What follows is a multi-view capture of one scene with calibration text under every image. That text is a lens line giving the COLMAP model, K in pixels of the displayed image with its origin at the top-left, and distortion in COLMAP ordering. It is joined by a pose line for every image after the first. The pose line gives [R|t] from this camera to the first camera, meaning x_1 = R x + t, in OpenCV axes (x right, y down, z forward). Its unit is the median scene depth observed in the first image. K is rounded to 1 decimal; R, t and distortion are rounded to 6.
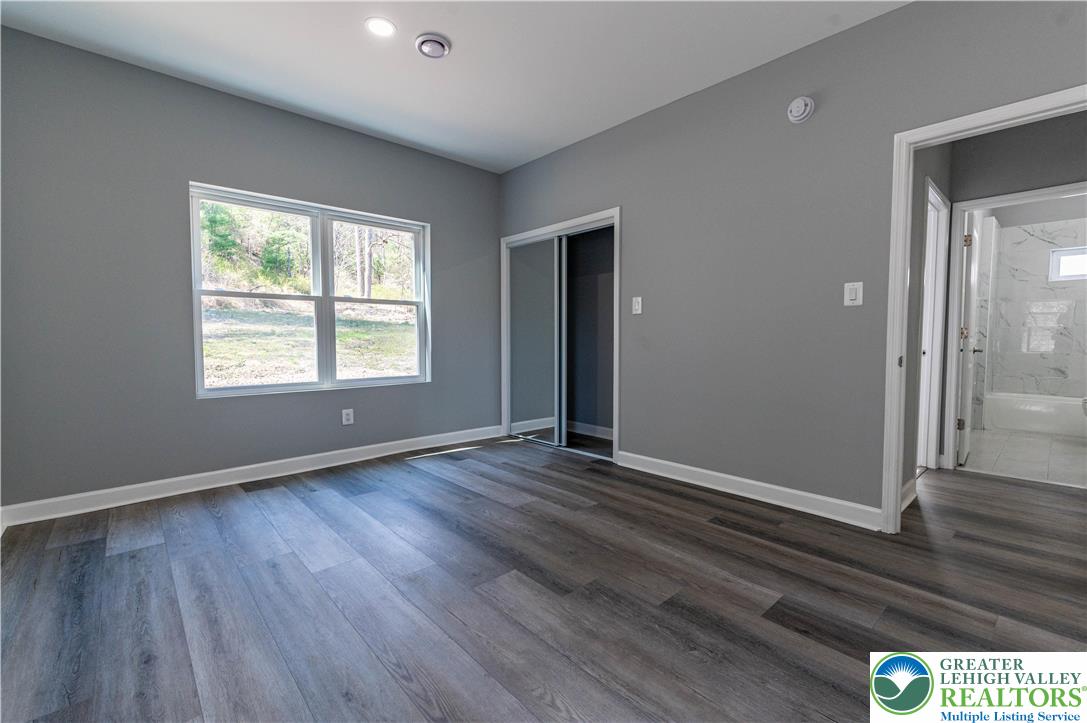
lens RADIAL K [[473.9, 0, 570.3], [0, 473.9, 360.1], [0, 0, 1]] dist [0.005038, -0.002138]
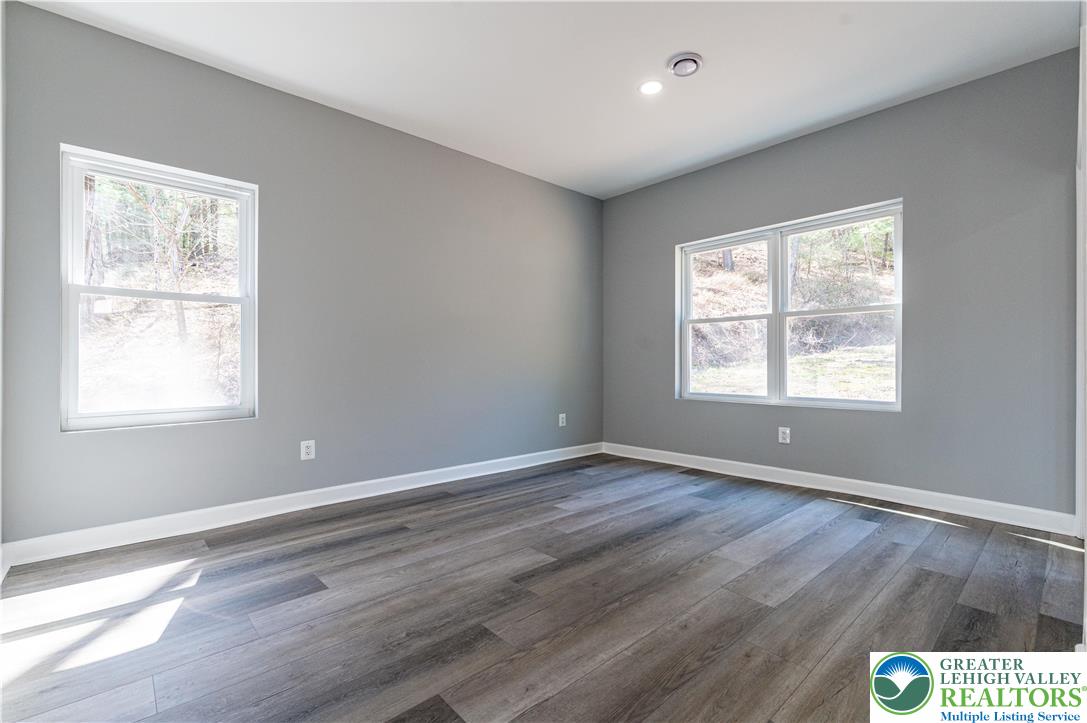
lens RADIAL K [[473.9, 0, 524.5], [0, 473.9, 358.4], [0, 0, 1]] dist [0.005038, -0.002138]
pose [[-0.051048, -0.010127, -0.998645, 0.713697], [-0.050253, 0.998708, -0.007559, -0.003207], [0.997431, 0.049799, -0.051491, 0.703547]]
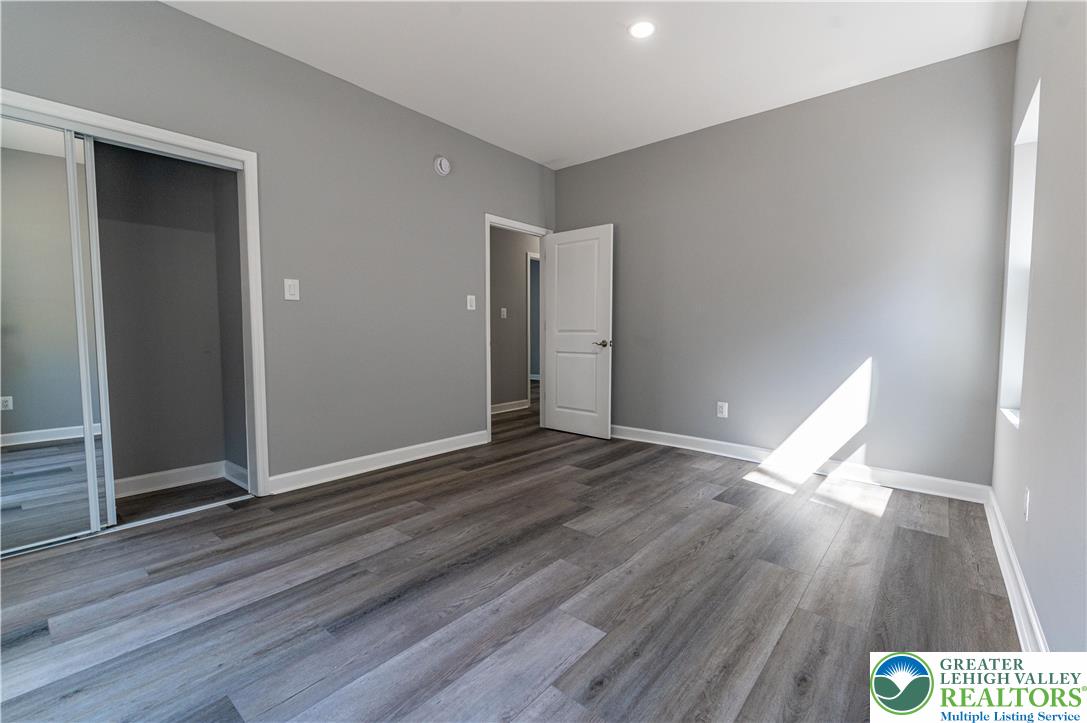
lens RADIAL K [[473.9, 0, 546.3], [0, 473.9, 358.0], [0, 0, 1]] dist [0.005038, -0.002138]
pose [[-0.116667, -0.052840, 0.991764, -0.923781], [0.046283, 0.997210, 0.058574, -0.030962], [-0.992092, 0.052736, -0.113896, 0.845921]]
